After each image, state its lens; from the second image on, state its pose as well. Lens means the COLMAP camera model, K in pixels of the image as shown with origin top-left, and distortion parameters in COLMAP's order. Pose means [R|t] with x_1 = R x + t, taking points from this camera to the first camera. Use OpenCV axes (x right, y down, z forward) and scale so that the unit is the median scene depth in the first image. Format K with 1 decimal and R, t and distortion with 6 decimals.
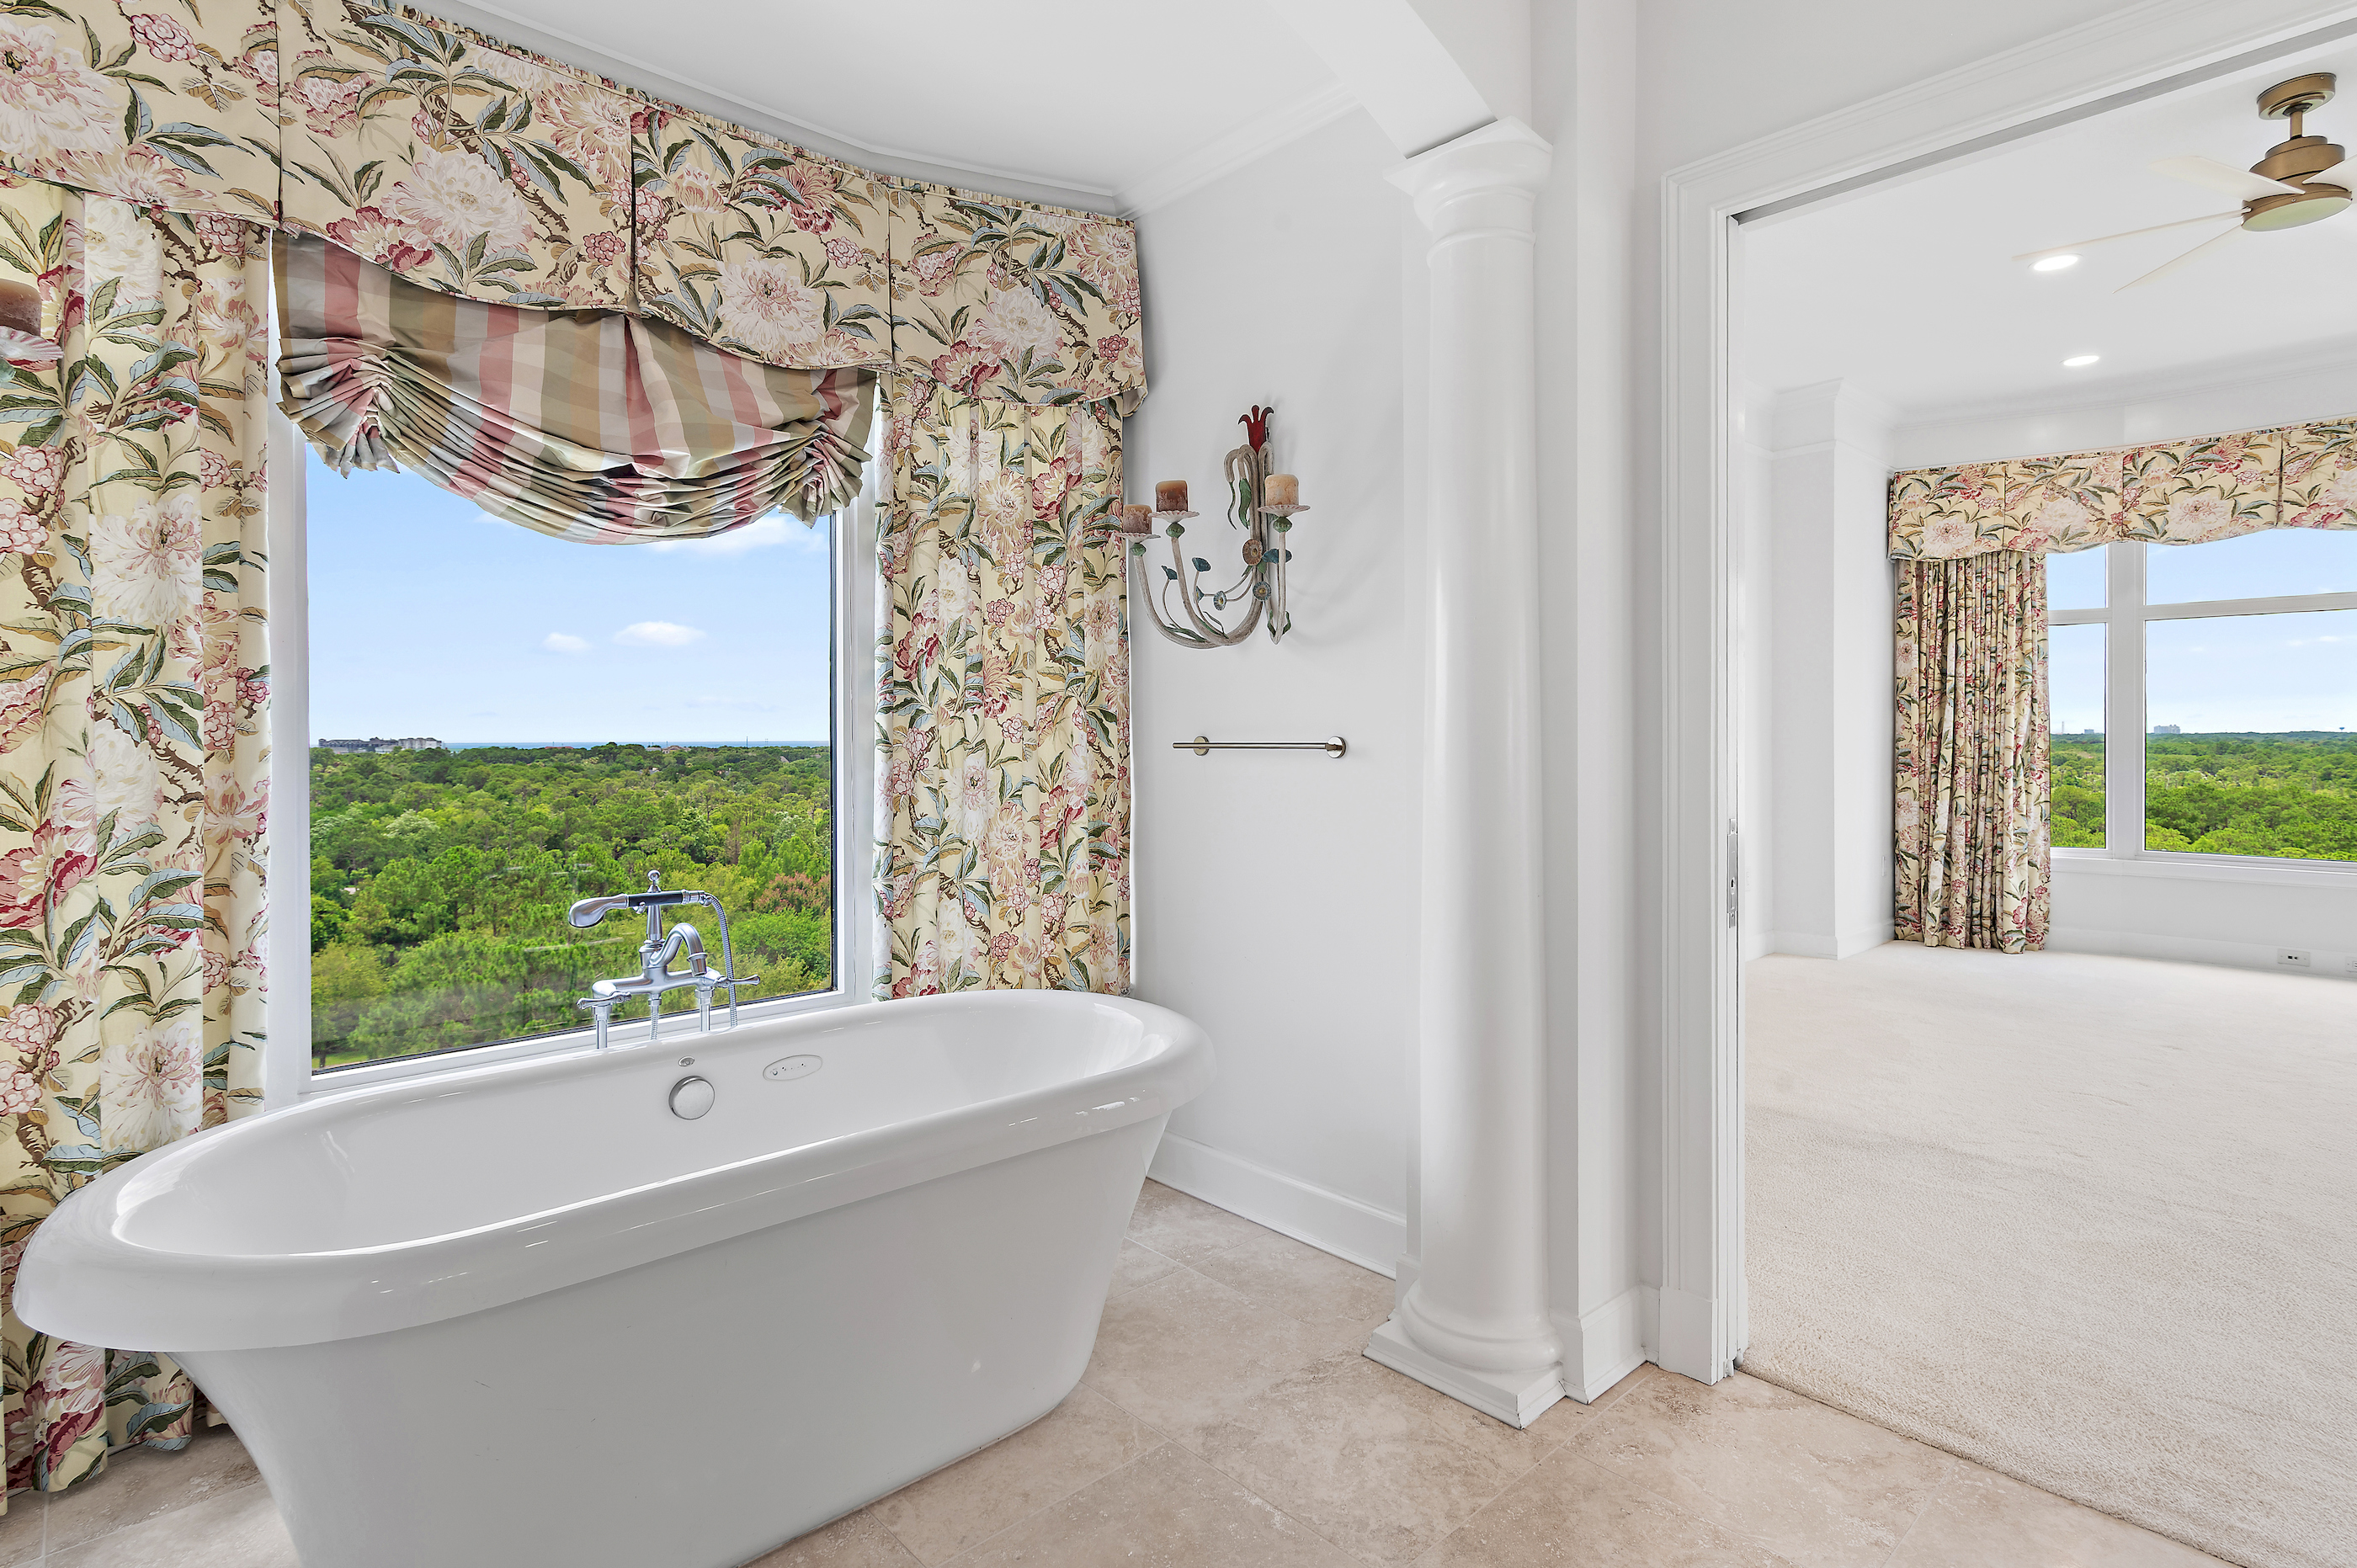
lens RADIAL K [[1171.4, 0, 1218.7], [0, 1171.4, 738.8], [0, 0, 1]] dist [0.006577, -0.000730]
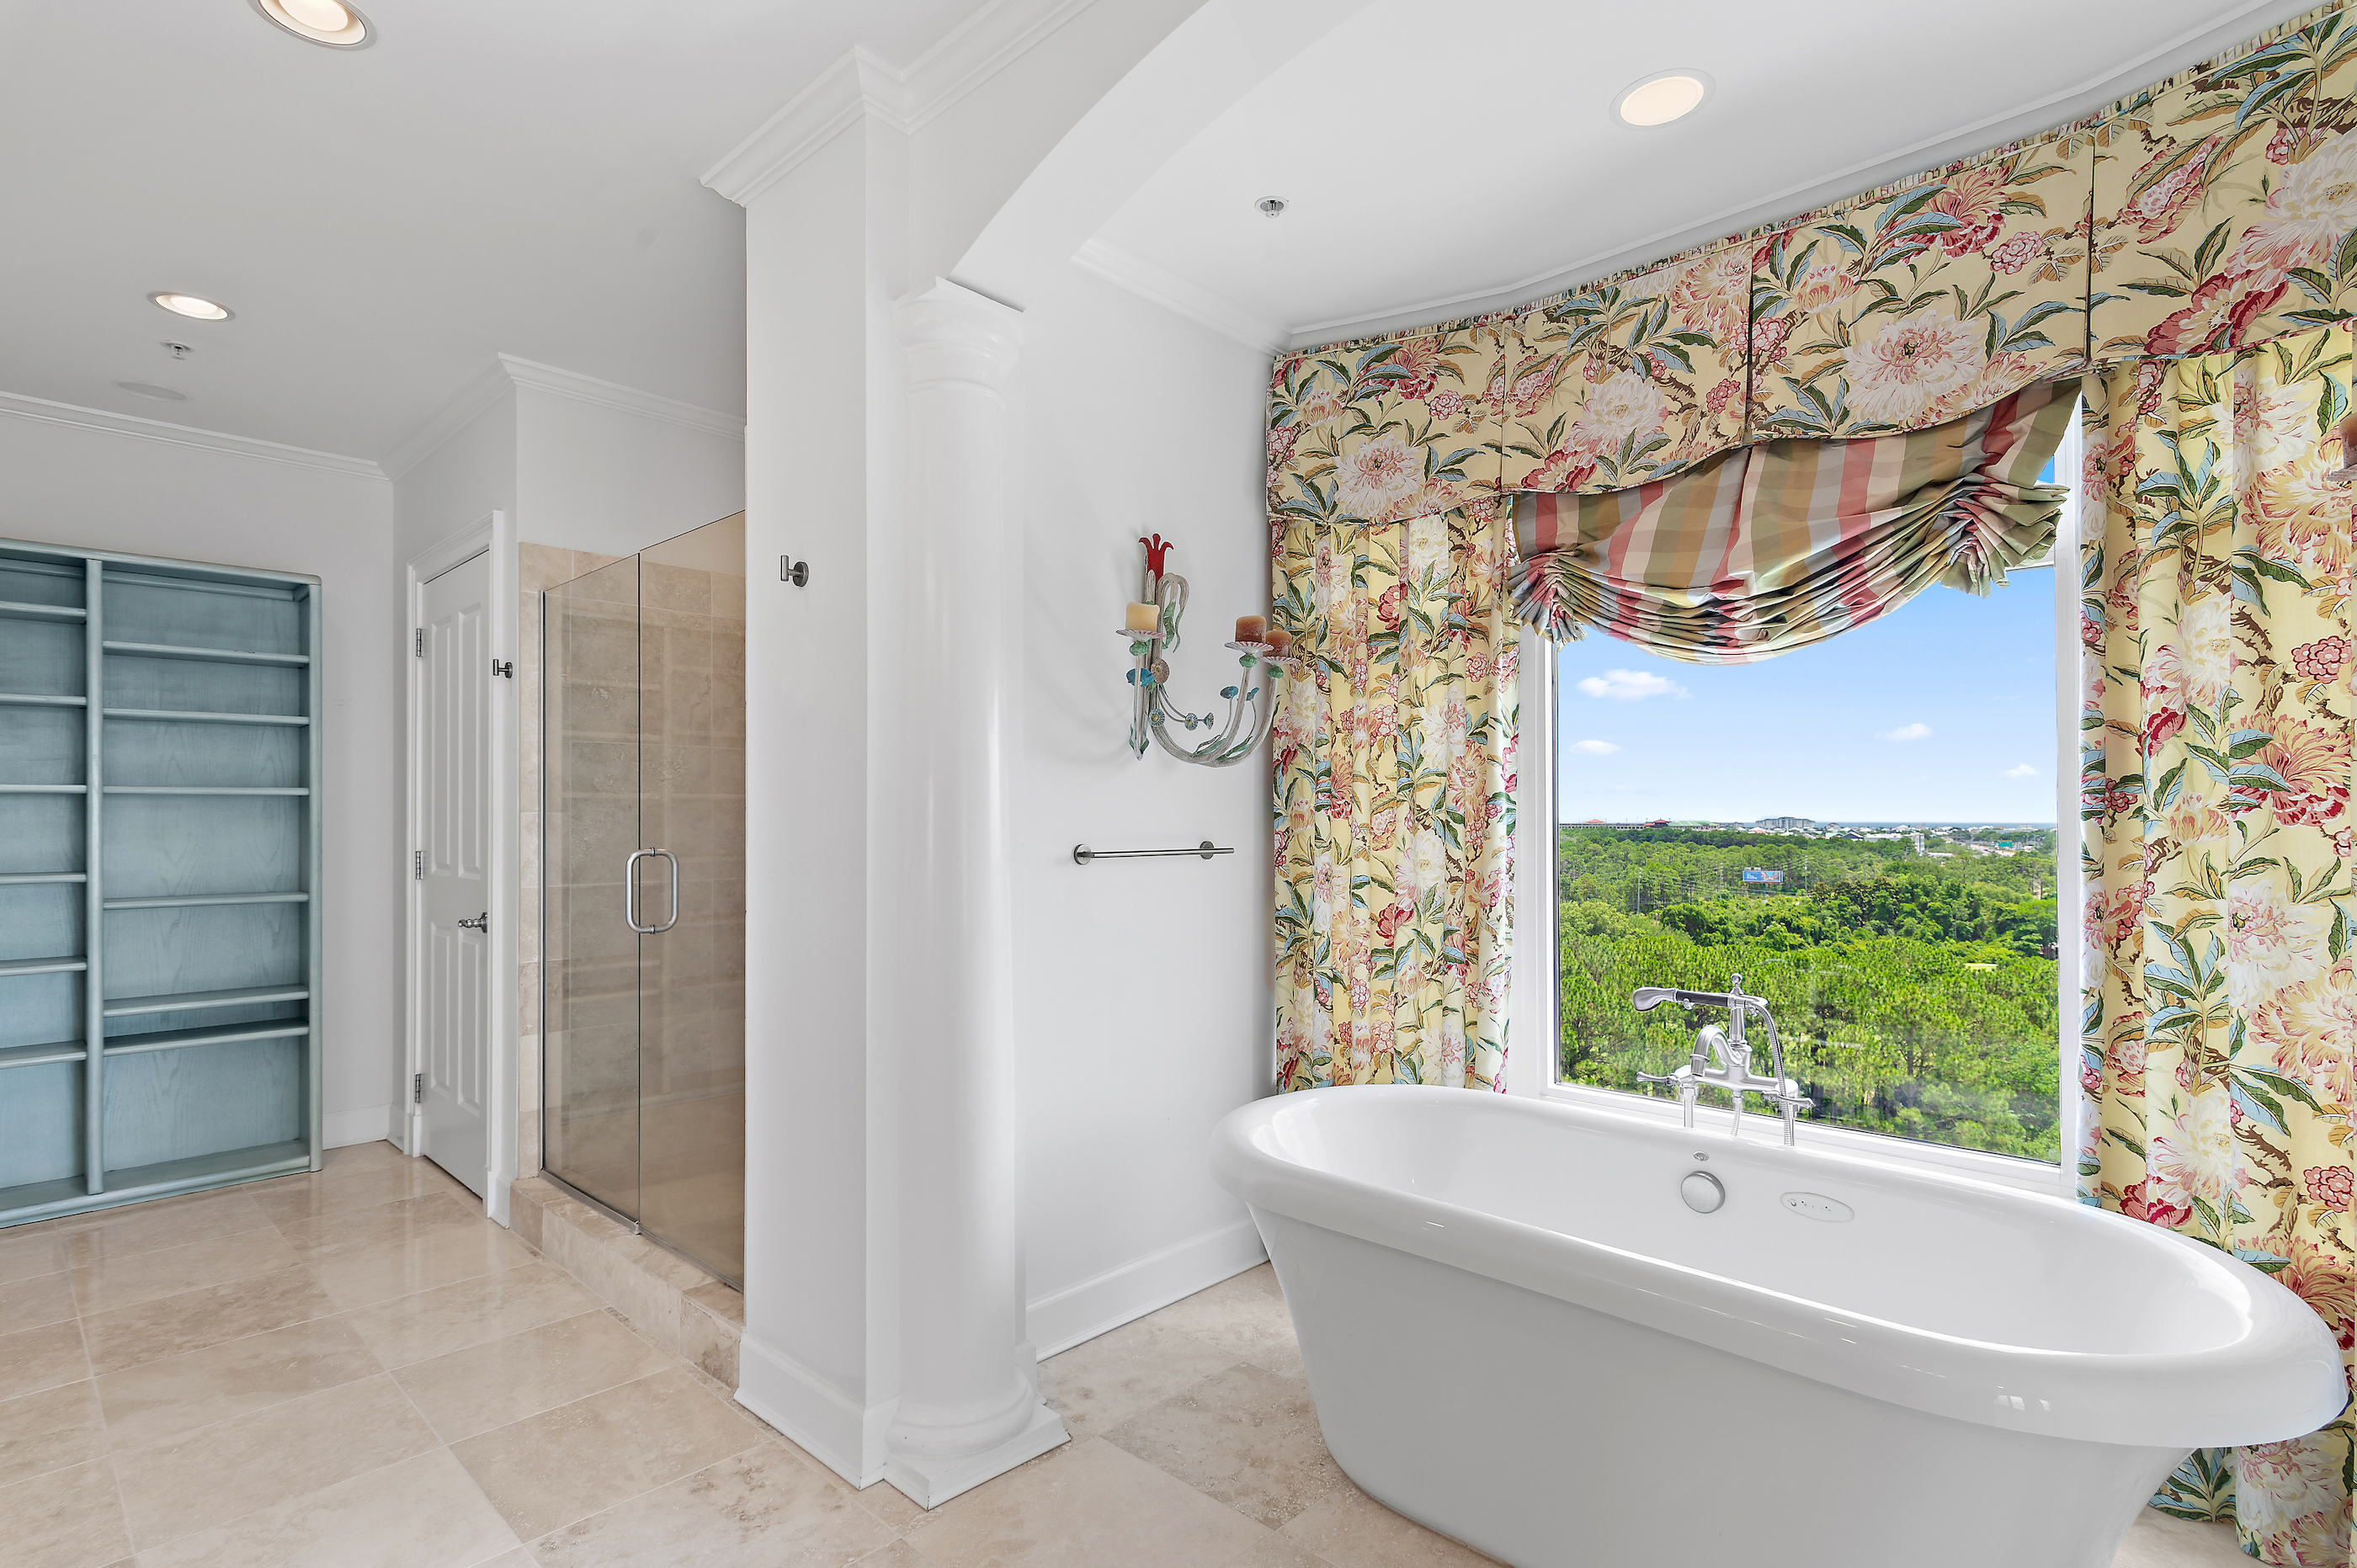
lens RADIAL K [[1171.4, 0, 1176.3], [0, 1171.4, 804.6], [0, 0, 1]] dist [0.006577, -0.000730]
pose [[0.048190, -0.007325, -0.998811, 0.520573], [0.000025, 0.999973, -0.007332, -0.029879], [0.998838, 0.000328, 0.048189, 0.427600]]
